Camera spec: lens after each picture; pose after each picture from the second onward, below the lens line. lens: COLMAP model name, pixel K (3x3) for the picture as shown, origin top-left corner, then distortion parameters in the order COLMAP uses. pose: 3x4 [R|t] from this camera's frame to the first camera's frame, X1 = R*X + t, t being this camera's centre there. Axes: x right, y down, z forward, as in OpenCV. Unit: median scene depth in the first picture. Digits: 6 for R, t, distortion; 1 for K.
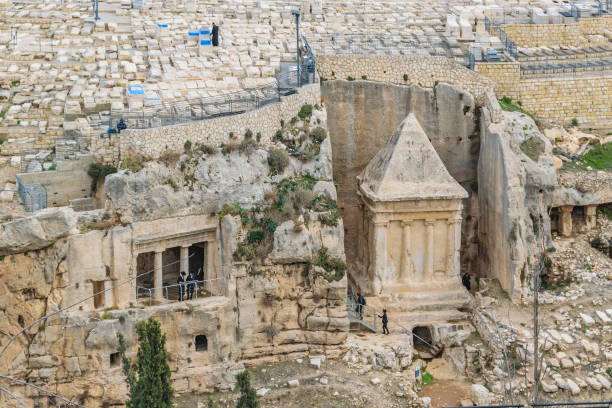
lens RADIAL K [[1956.8, 0, 306.0], [0, 1956.8, 204.0], [0, 0, 1]] dist [-0.065595, 0.935266]
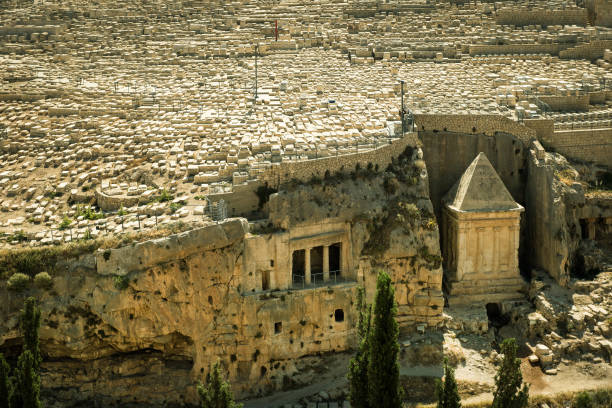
lens RADIAL K [[1105.9, 0, 306.0], [0, 1105.9, 204.0], [0, 0, 1]] dist [0.242604, -1.774391]
pose [[0.998948, -0.013111, -0.043934, -0.040348], [0.011331, 0.999114, -0.040525, 0.023297], [0.044426, 0.039985, 0.998212, 0.204863]]
